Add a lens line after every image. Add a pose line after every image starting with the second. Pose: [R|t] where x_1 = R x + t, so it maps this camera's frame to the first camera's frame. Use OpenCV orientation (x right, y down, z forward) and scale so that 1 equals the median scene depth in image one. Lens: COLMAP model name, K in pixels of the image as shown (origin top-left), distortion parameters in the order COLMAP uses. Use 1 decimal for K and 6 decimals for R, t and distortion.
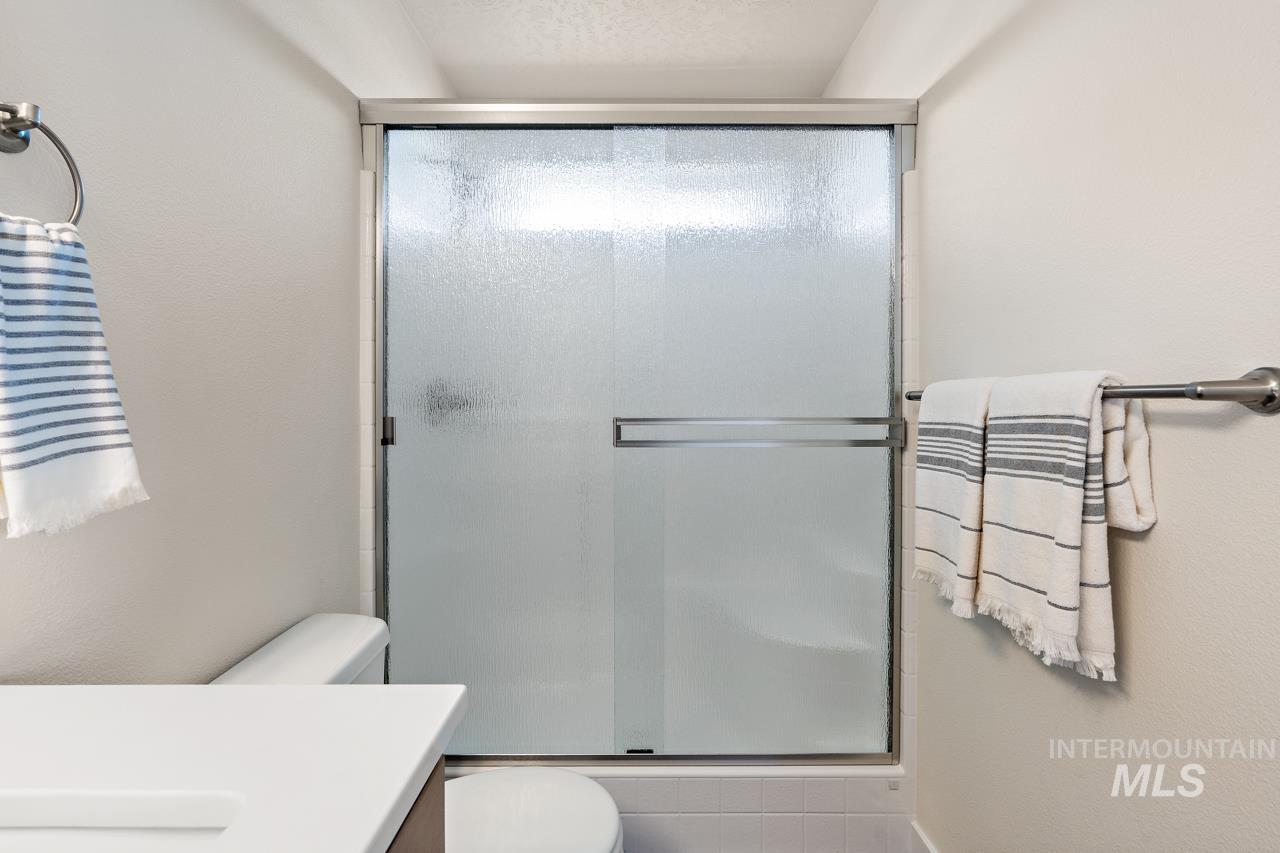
lens RADIAL K [[582.4, 0, 641.2], [0, 582.4, 404.6], [0, 0, 1]] dist [-0.005516, -0.000361]
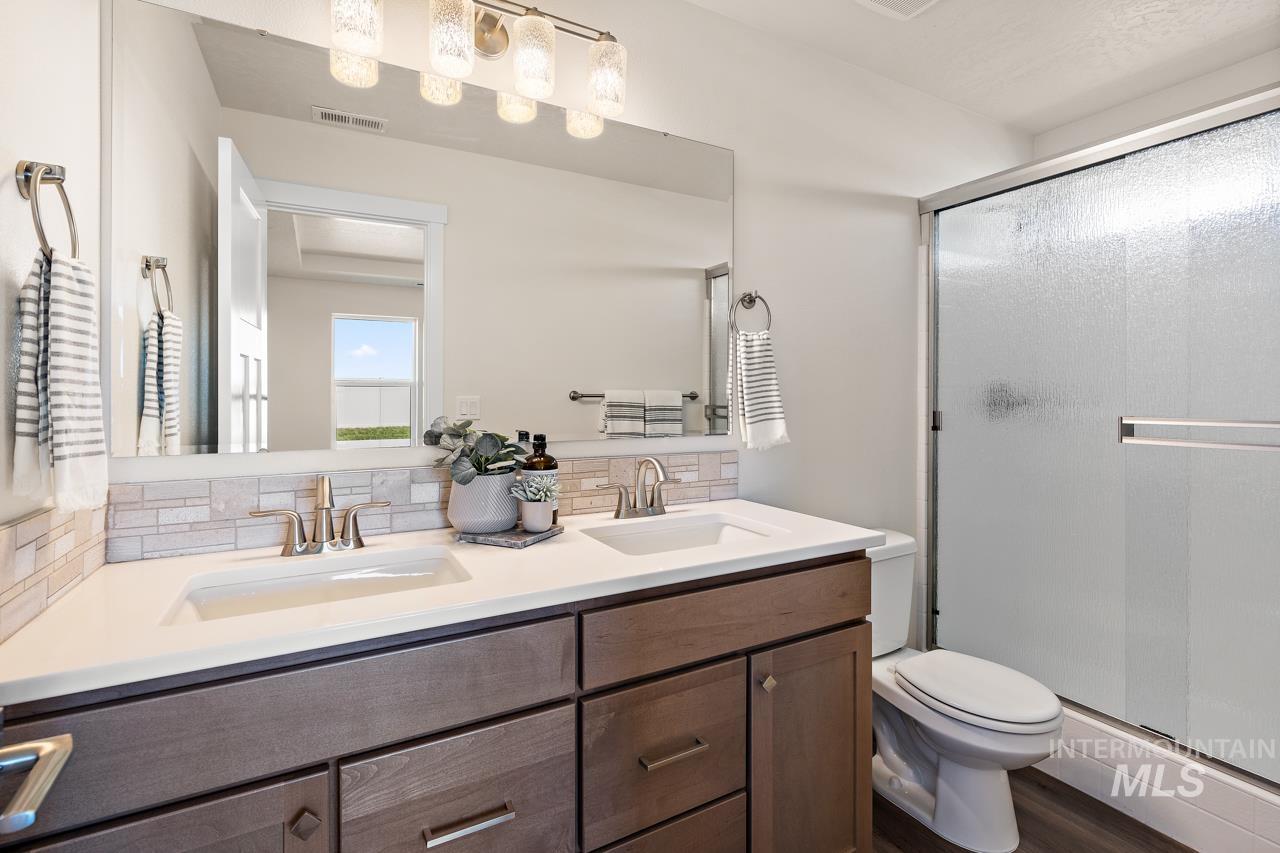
lens RADIAL K [[582.4, 0, 633.1], [0, 582.4, 397.9], [0, 0, 1]] dist [-0.005516, -0.000361]
pose [[0.480303, 0.003452, -0.877096, 0.956951], [-0.009253, 0.999957, -0.001131, -0.006368], [0.877054, 0.008659, 0.480314, -0.726530]]
